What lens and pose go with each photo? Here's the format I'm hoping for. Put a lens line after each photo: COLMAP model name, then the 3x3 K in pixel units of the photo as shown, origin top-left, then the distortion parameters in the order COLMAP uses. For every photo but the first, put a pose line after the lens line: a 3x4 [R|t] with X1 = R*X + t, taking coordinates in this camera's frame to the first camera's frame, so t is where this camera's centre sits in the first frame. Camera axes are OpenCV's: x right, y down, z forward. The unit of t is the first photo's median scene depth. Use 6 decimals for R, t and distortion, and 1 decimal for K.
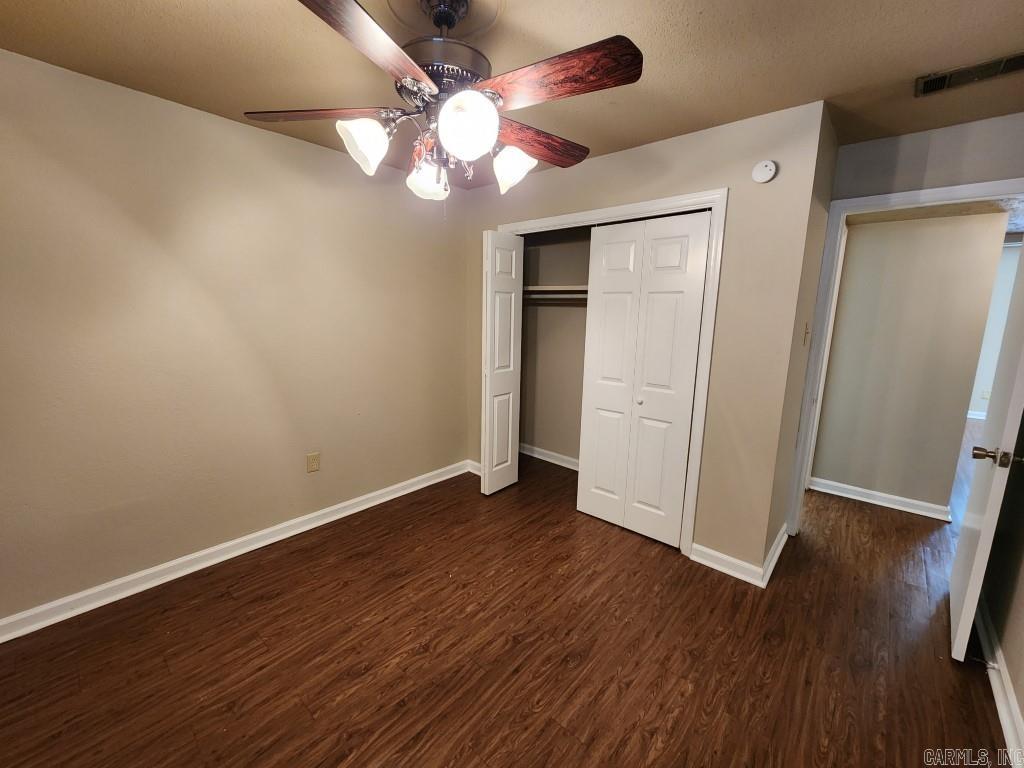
lens RADIAL K [[419.1, 0, 504.0], [0, 419.1, 383.6], [0, 0, 1]] dist [-0.000069, 0.000485]
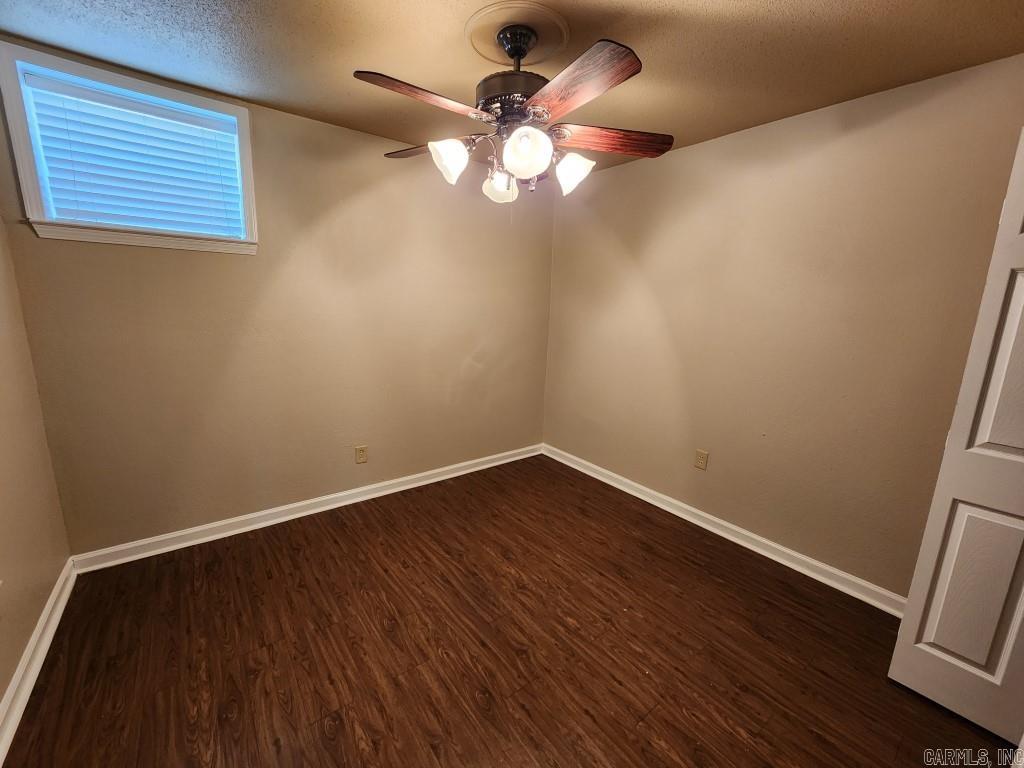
lens RADIAL K [[419.1, 0, 504.7], [0, 419.1, 378.5], [0, 0, 1]] dist [-0.000069, 0.000485]
pose [[-0.180809, 0.165708, -0.969458, 0.901510], [-0.206835, 0.957254, 0.202198, -0.162993], [0.961523, 0.237077, -0.138806, 1.019936]]
